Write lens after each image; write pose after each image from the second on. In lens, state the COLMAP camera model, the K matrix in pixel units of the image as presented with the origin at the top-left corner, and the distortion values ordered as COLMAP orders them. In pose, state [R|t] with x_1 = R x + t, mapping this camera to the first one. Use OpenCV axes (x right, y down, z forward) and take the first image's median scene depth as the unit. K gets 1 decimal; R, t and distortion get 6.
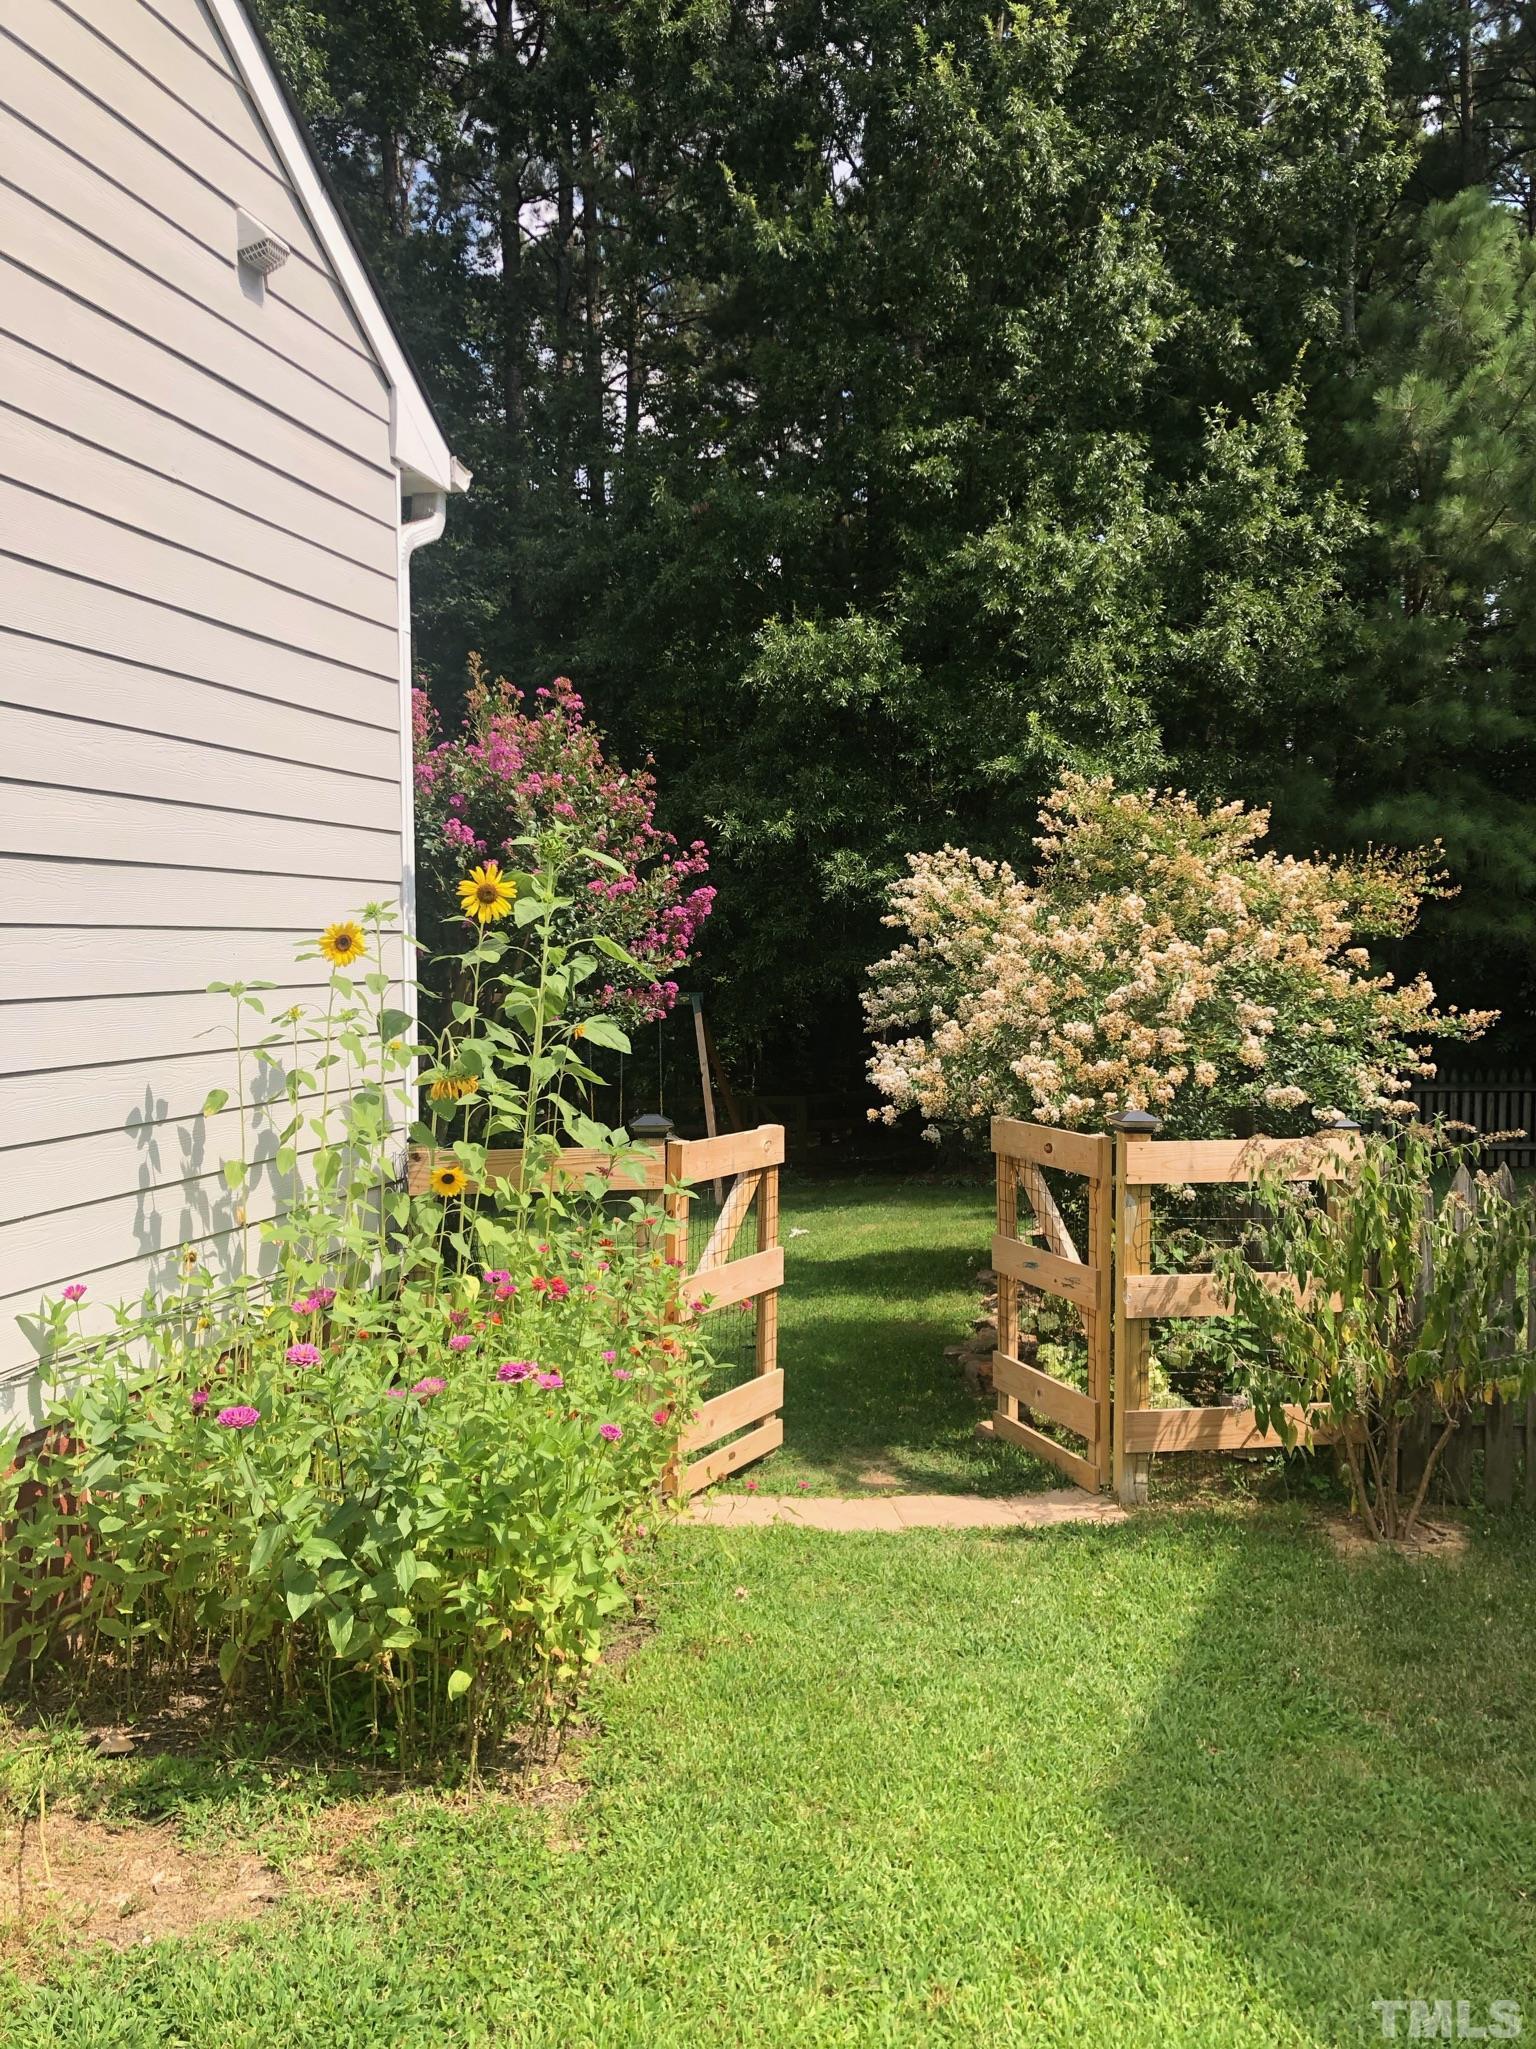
lens RADIAL K [[1694.8, 0, 767.9], [0, 1694.8, 1025.6], [0, 0, 1]] dist [0.008763, 0.009850]
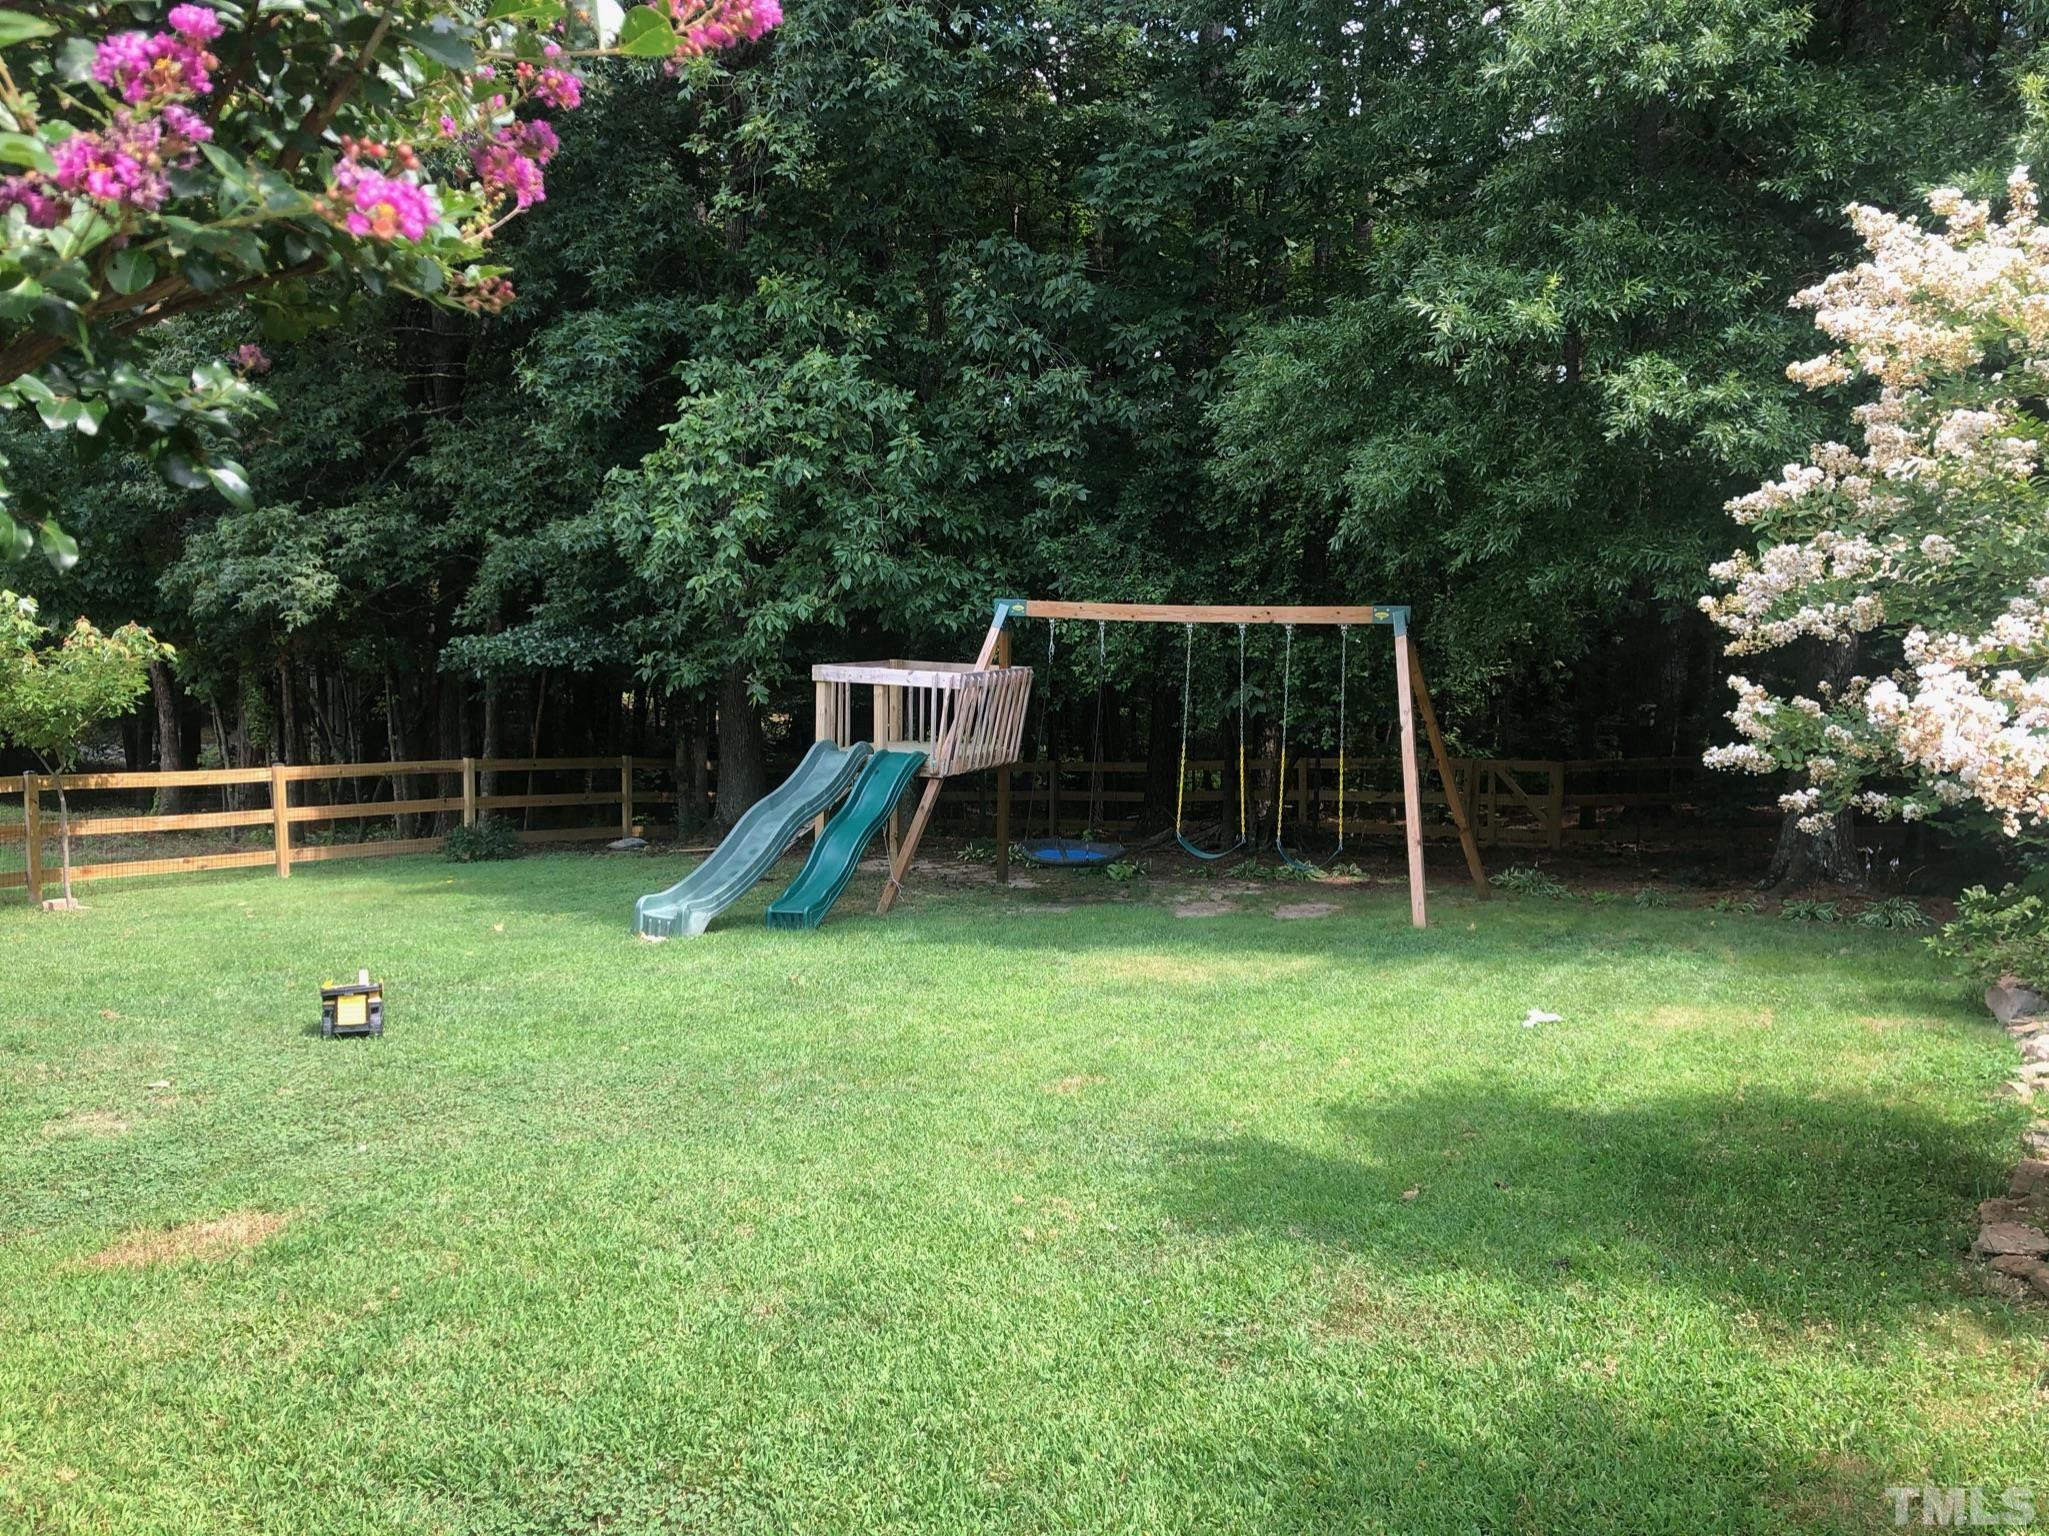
lens RADIAL K [[1694.8, 0, 1031.6], [0, 1694.8, 766.9], [0, 0, 1]] dist [0.008763, 0.009850]
pose [[0.961526, 0.040977, -0.271641, 0.005035], [-0.023687, 0.997497, 0.066629, 0.005545], [0.273692, -0.057631, 0.960089, 0.372970]]
